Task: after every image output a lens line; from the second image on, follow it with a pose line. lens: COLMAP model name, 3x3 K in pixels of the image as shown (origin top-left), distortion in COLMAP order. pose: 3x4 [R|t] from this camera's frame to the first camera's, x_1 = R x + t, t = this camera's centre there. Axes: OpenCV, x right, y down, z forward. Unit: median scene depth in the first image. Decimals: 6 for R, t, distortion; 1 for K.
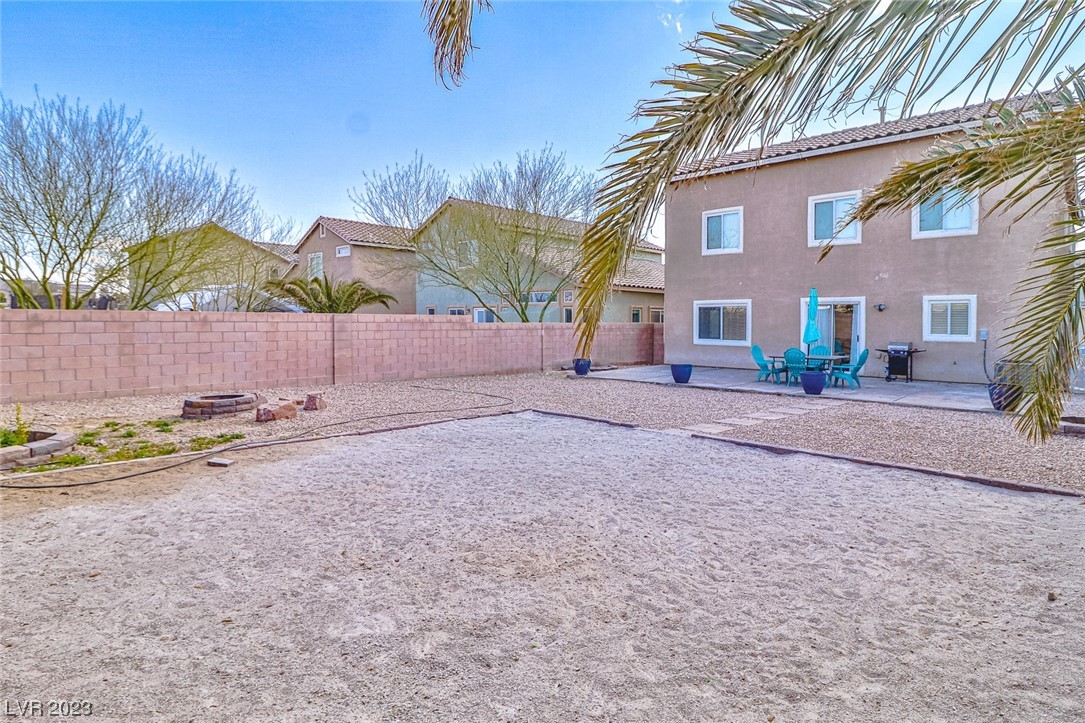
lens RADIAL K [[580.4, 0, 573.7], [0, 580.4, 336.5], [0, 0, 1]] dist [-0.031566, -0.000045]
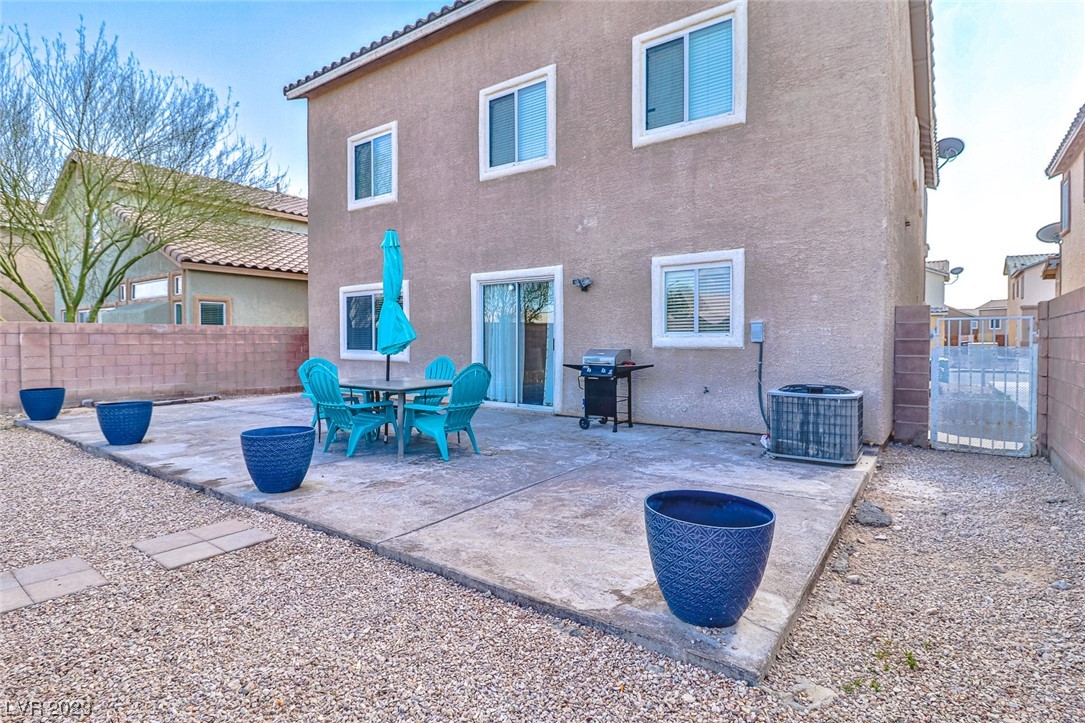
lens RADIAL K [[557.3, 0, 536.9], [0, 557.3, 351.9], [0, 0, 1]] dist [-0.005140, -0.000599]
pose [[0.993972, -0.009050, 0.109261, 0.445138], [0.009435, 0.999951, -0.003011, 0.012592], [-0.109229, 0.004024, 0.994009, 0.513457]]
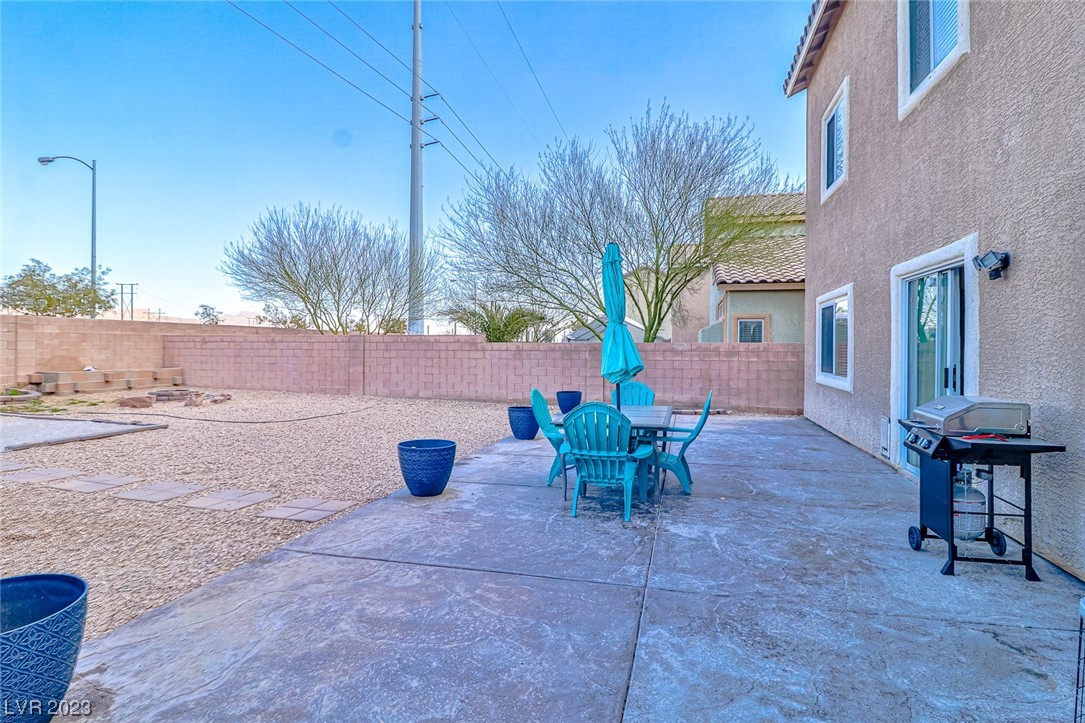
lens RADIAL K [[557.3, 0, 536.9], [0, 557.3, 351.9], [0, 0, 1]] dist [-0.005140, -0.000599]
pose [[0.458068, 0.003131, -0.888912, 0.678274], [-0.025054, 0.999642, -0.009390, -0.003603], [0.888564, 0.026572, 0.457982, 0.716882]]
